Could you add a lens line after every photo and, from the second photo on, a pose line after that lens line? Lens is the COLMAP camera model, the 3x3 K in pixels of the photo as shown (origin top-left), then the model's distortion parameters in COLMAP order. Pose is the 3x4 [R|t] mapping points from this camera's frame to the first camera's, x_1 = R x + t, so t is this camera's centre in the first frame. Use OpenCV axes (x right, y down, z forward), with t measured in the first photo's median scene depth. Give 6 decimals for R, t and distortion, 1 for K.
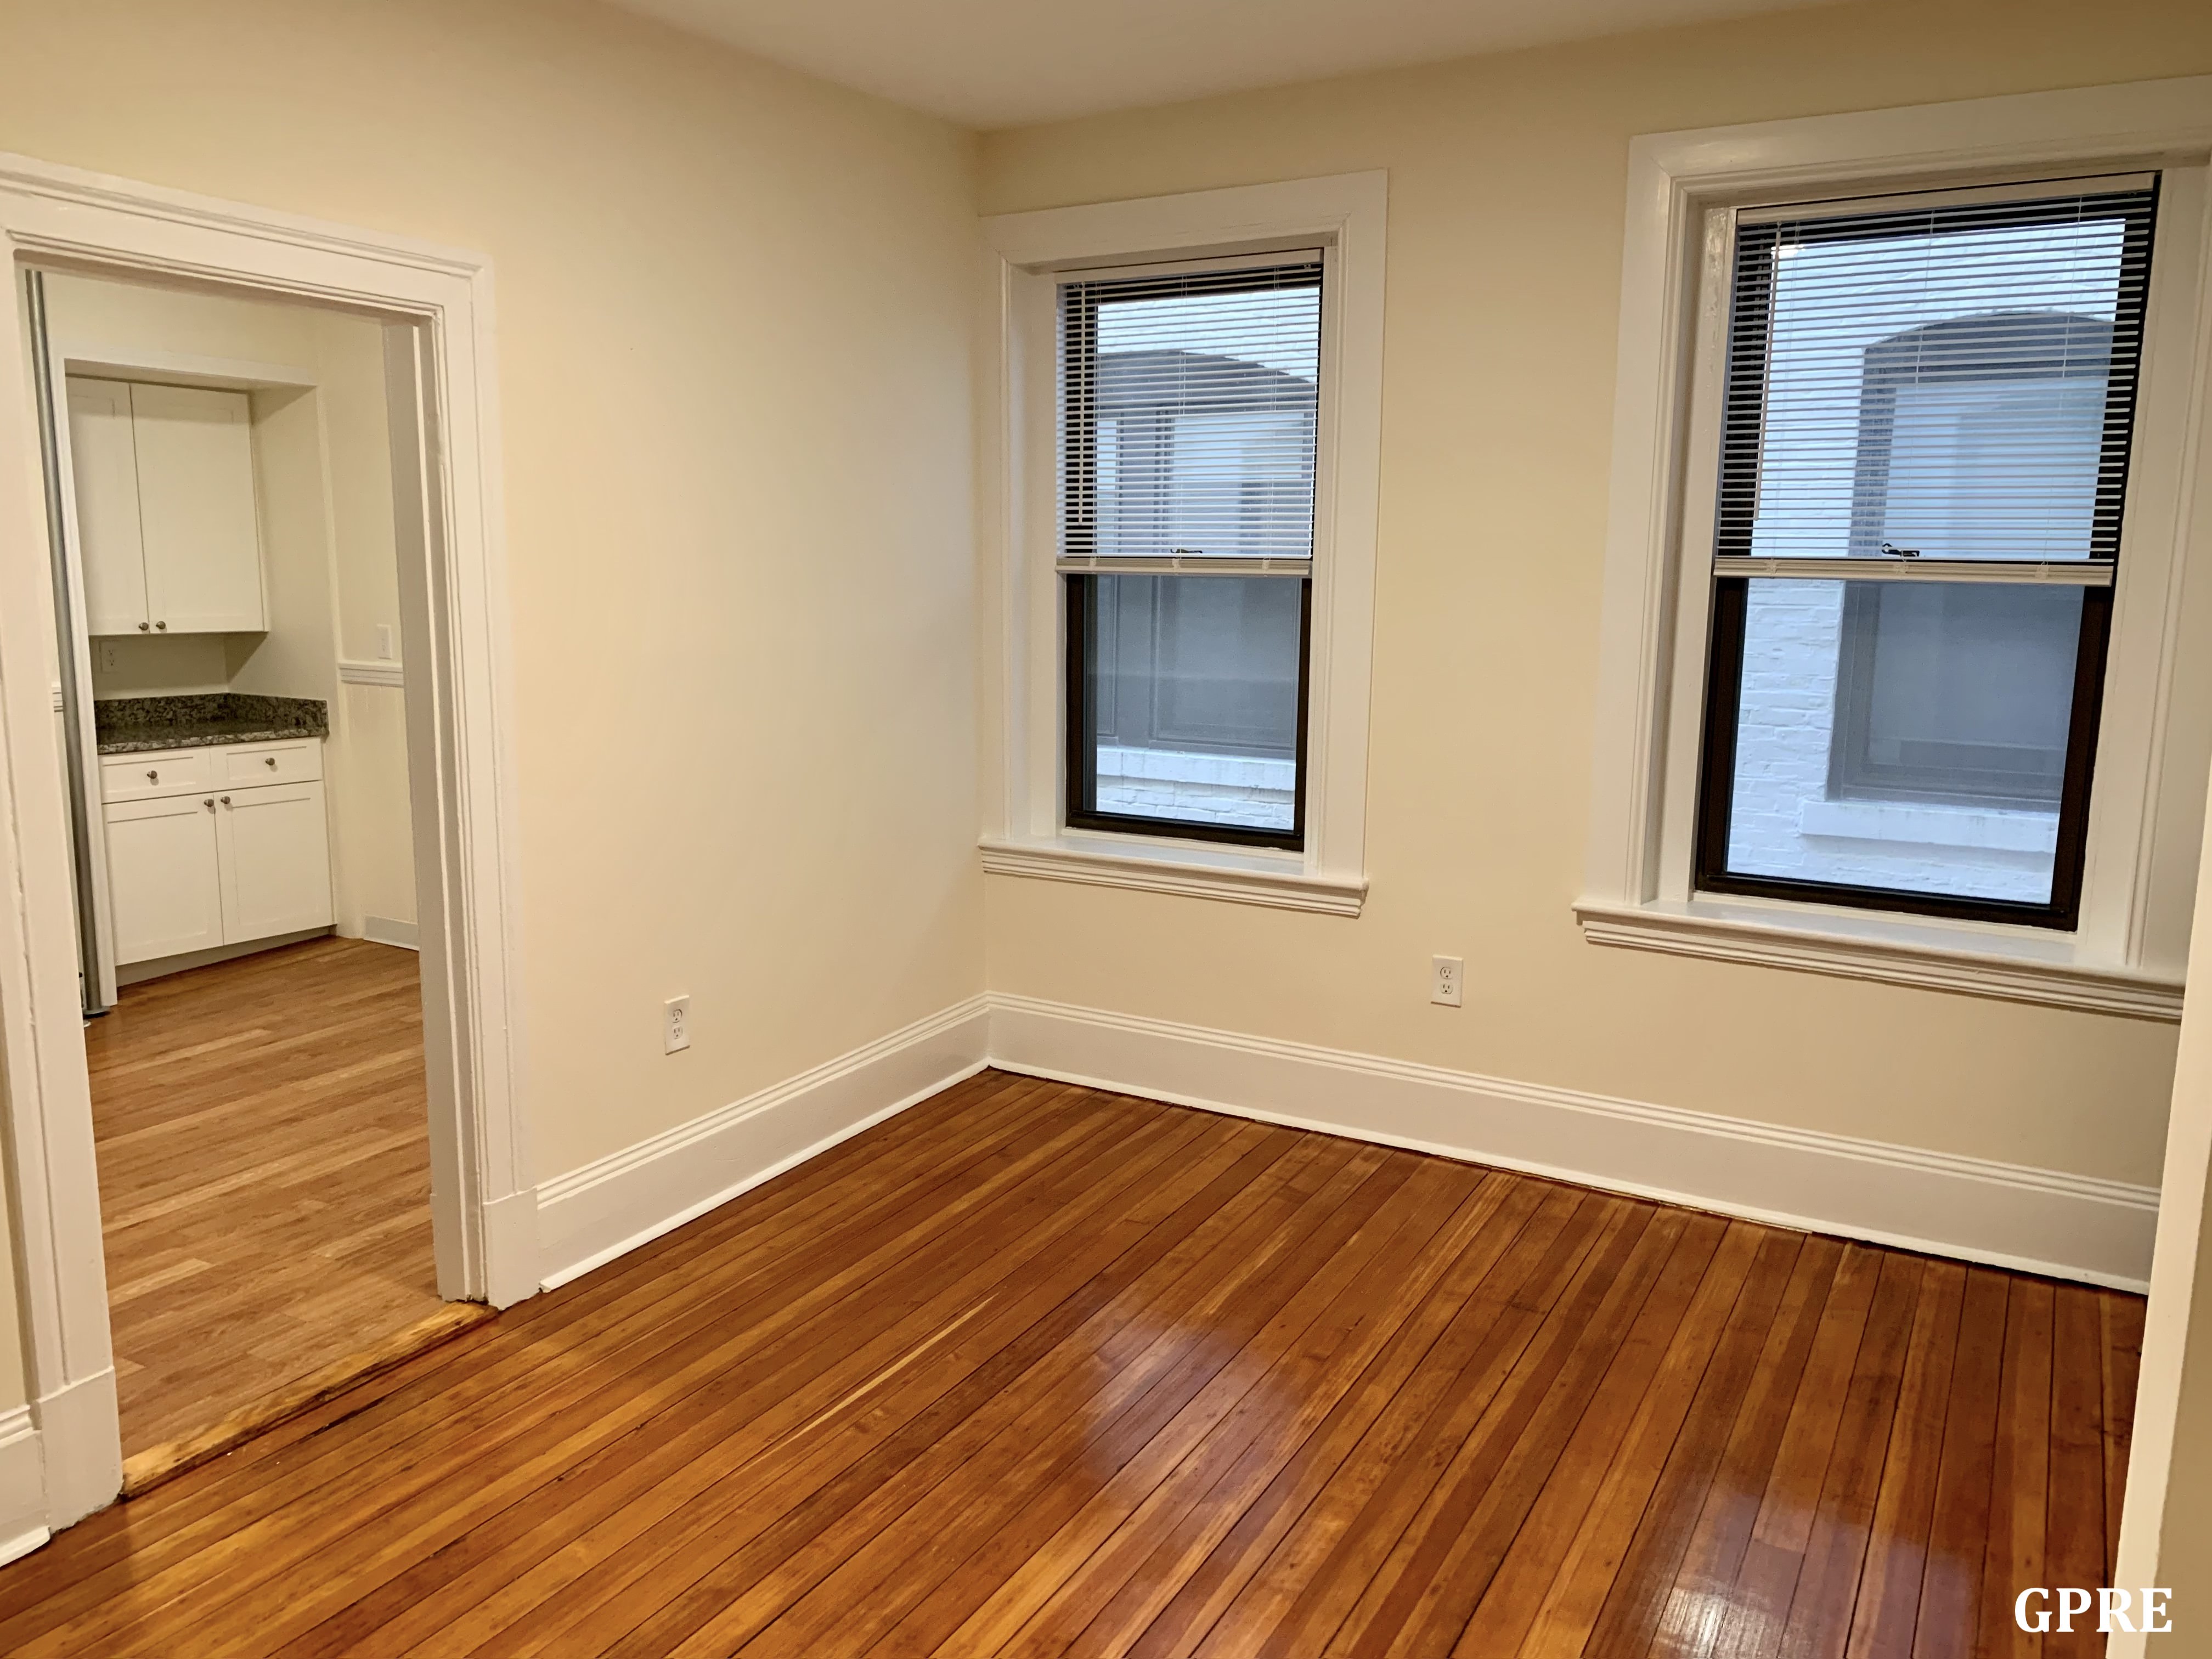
lens RADIAL K [[1694.1, 0, 1094.0], [0, 1694.1, 829.2], [0, 0, 1]] dist [0.046089, -0.059800]
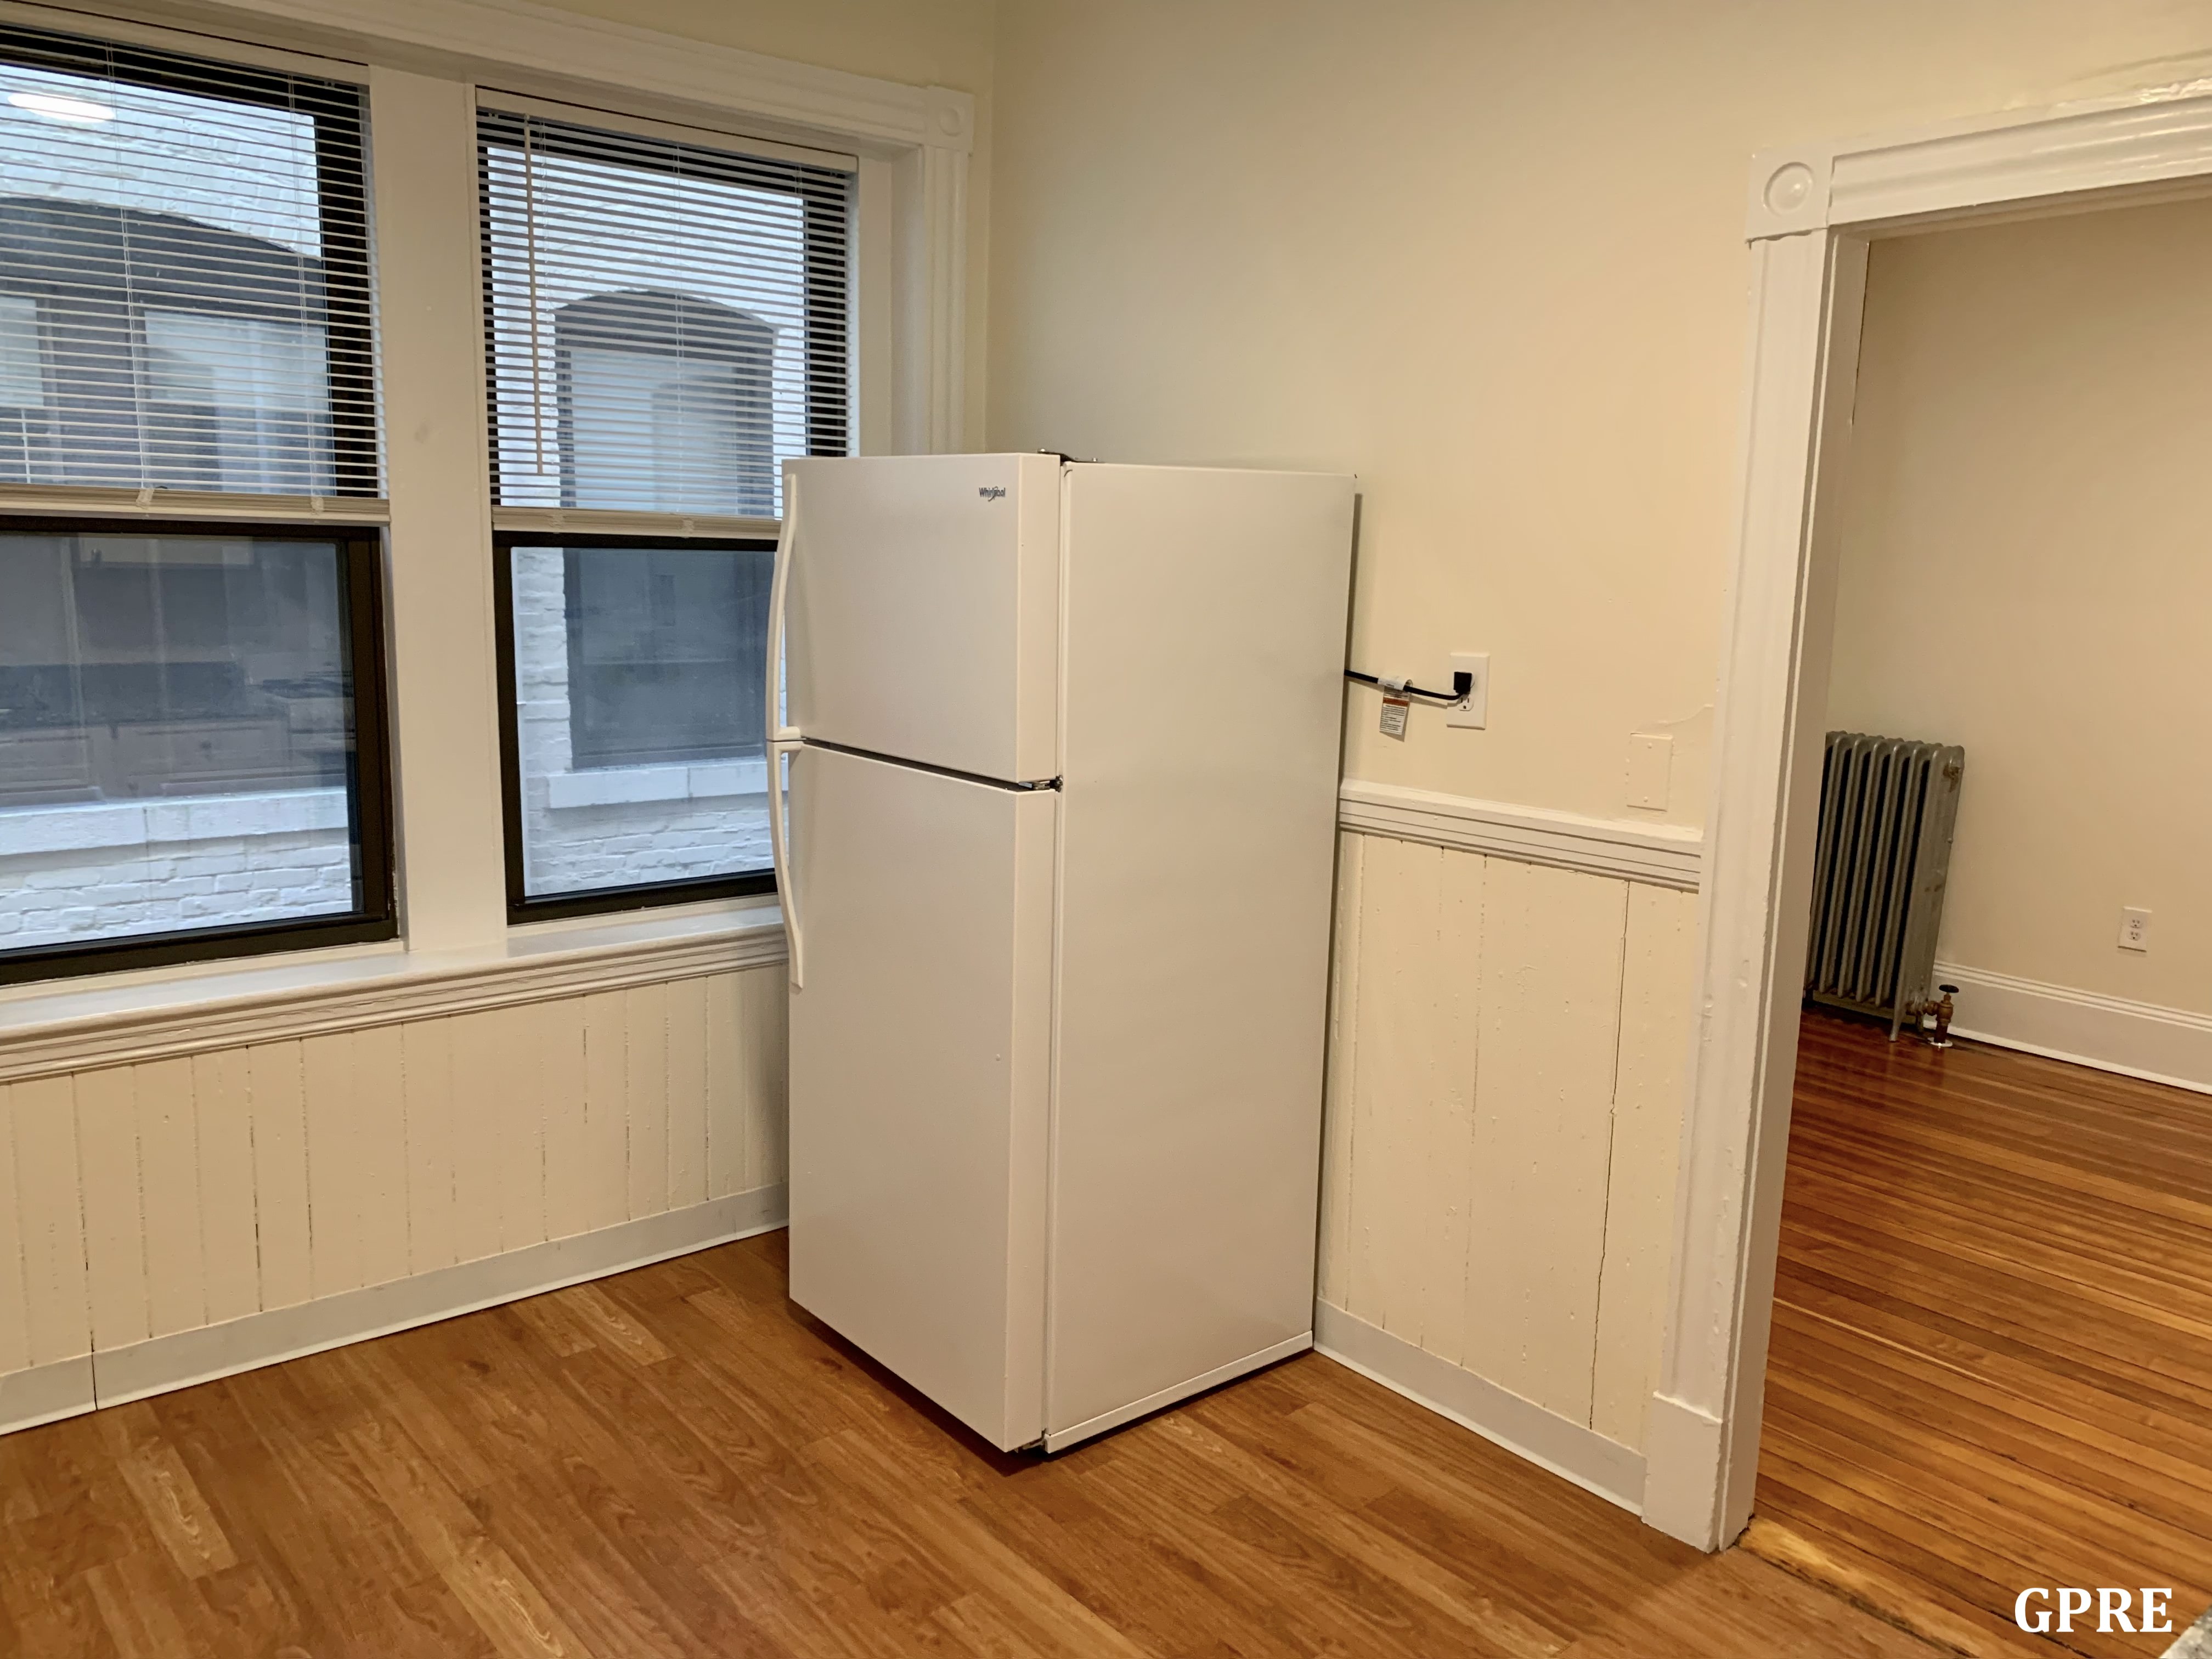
lens RADIAL K [[1694.1, 0, 1083.0], [0, 1694.1, 827.8], [0, 0, 1]] dist [0.046089, -0.059800]
pose [[0.336149, -0.154552, 0.929041, -0.878419], [0.130819, 0.984543, 0.116452, -0.124477], [-0.932679, 0.082391, 0.351171, 0.763719]]
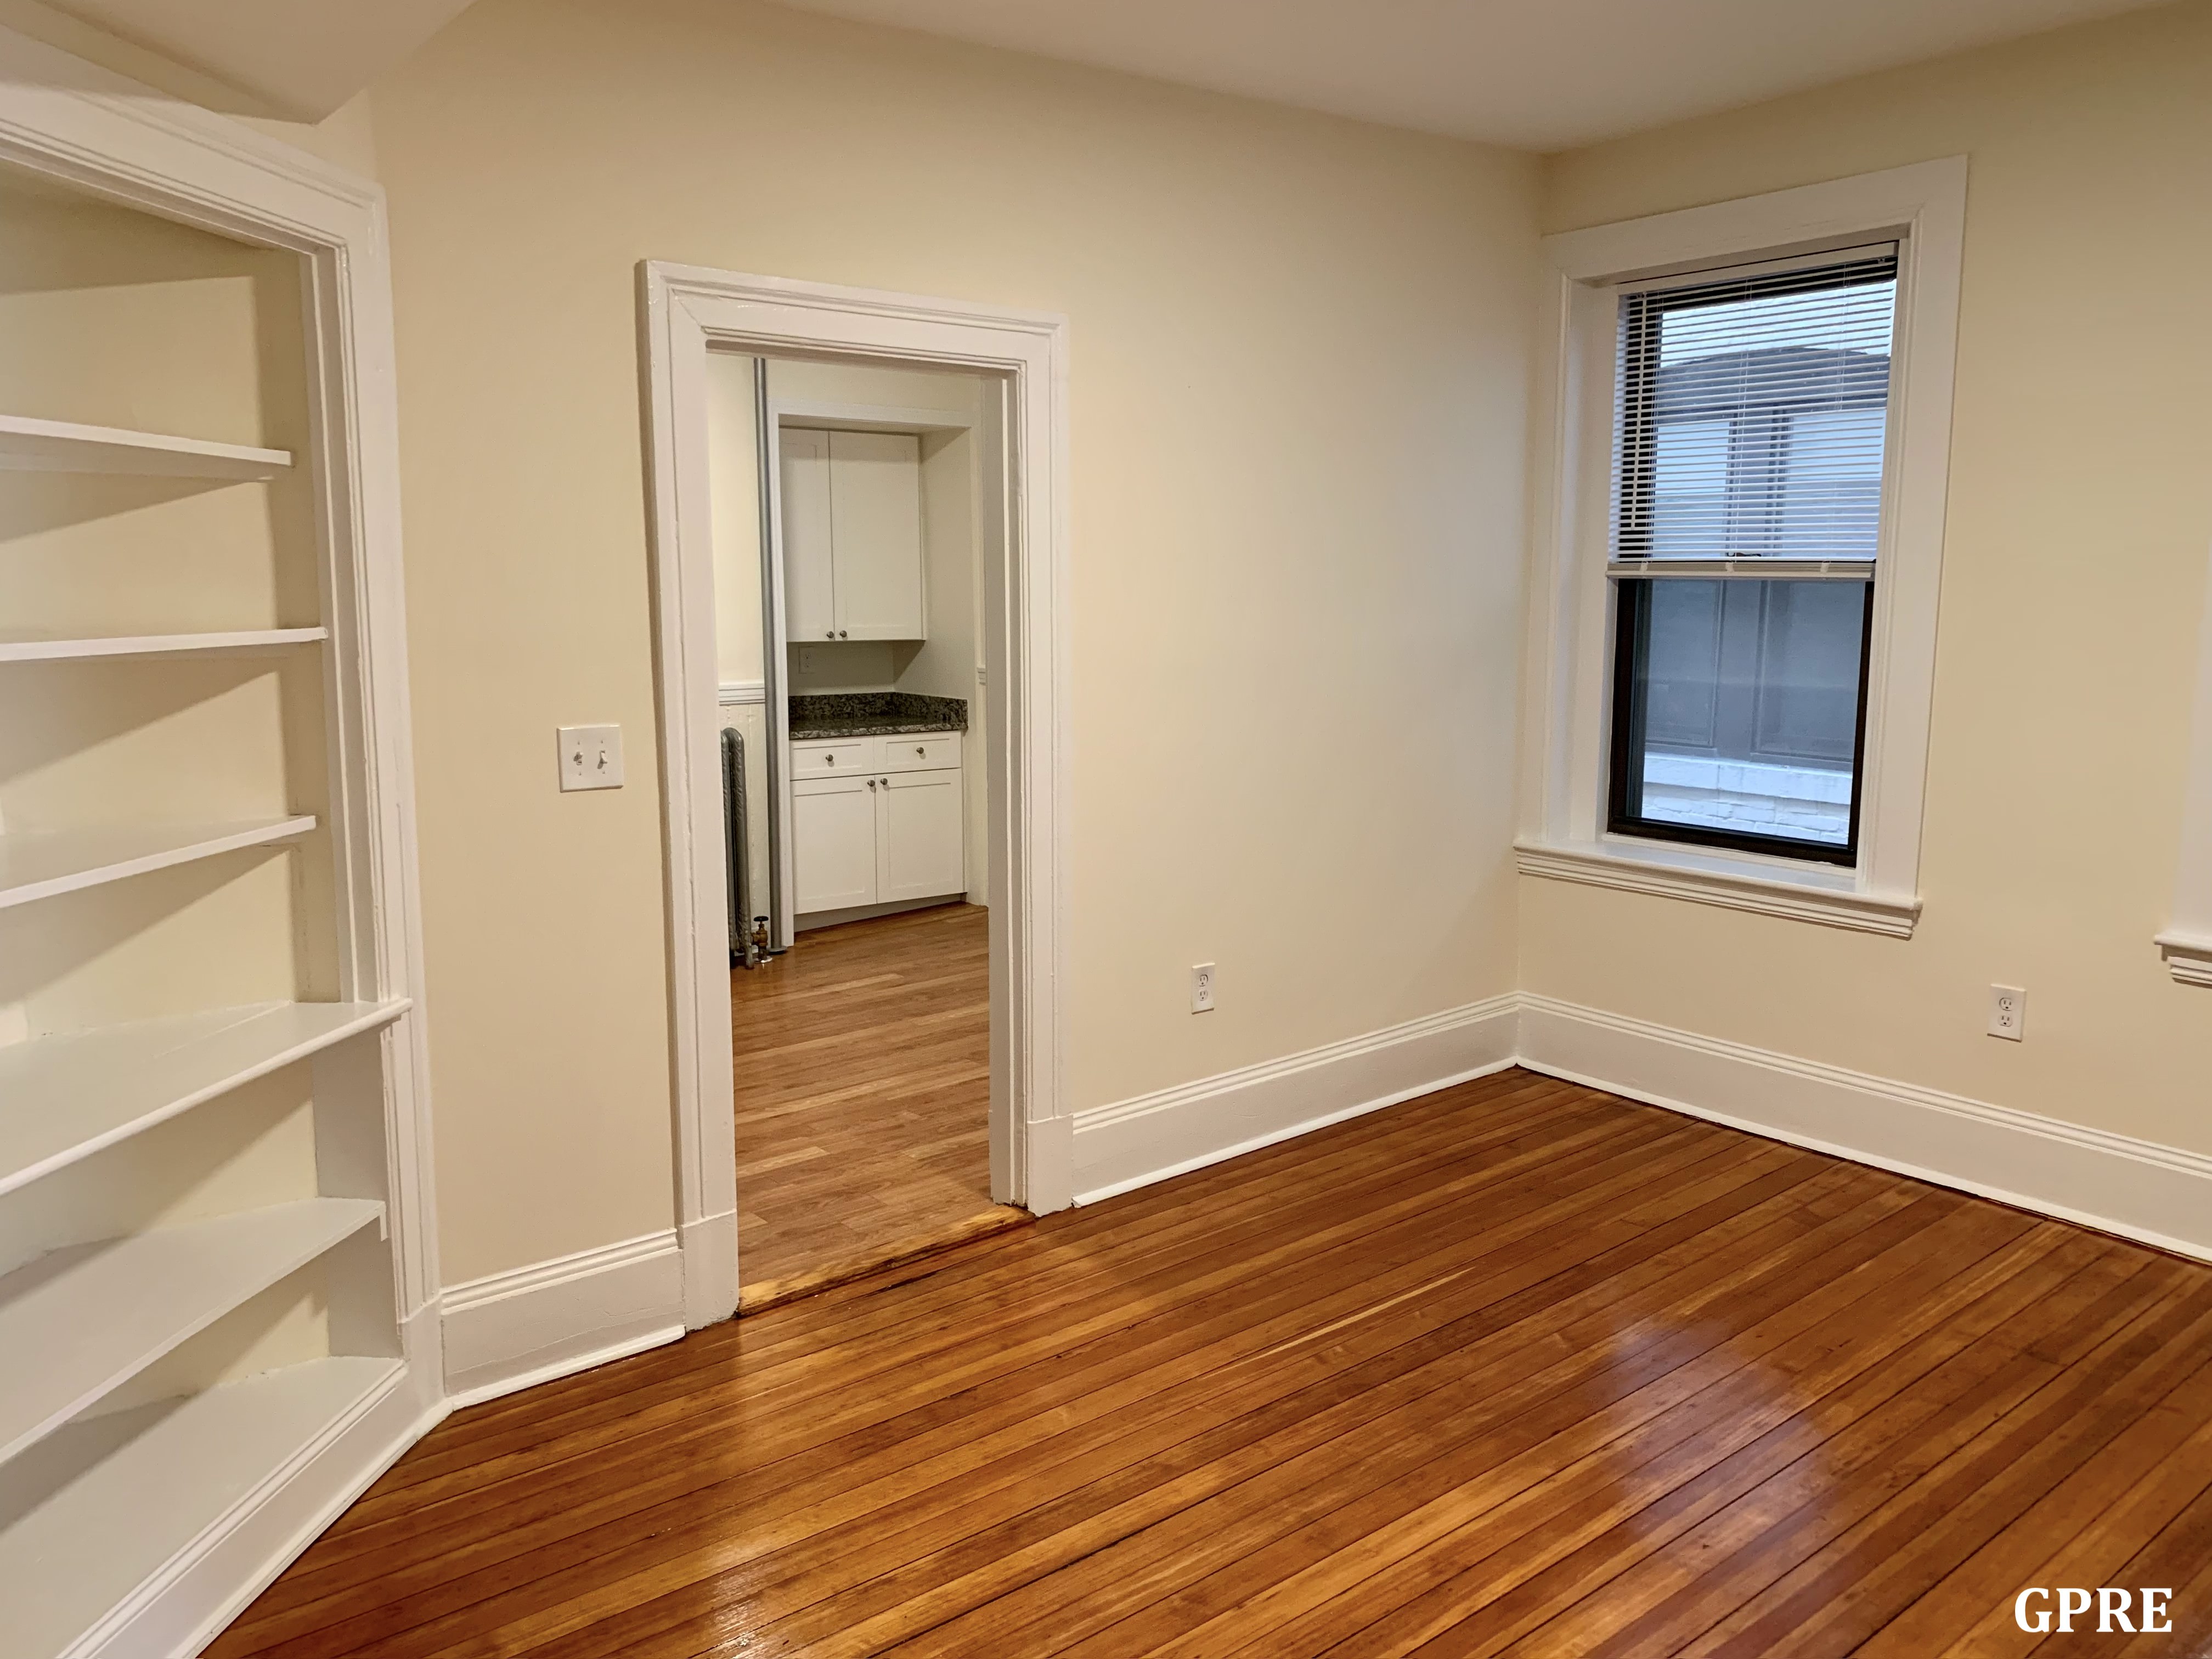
lens RADIAL K [[1694.1, 0, 1095.6], [0, 1694.1, 815.2], [0, 0, 1]] dist [0.046089, -0.059800]
pose [[0.930518, 0.040977, -0.363946, 0.077307], [-0.046991, 0.998866, -0.007681, 0.011780], [0.363218, 0.024250, 0.931388, -0.055093]]
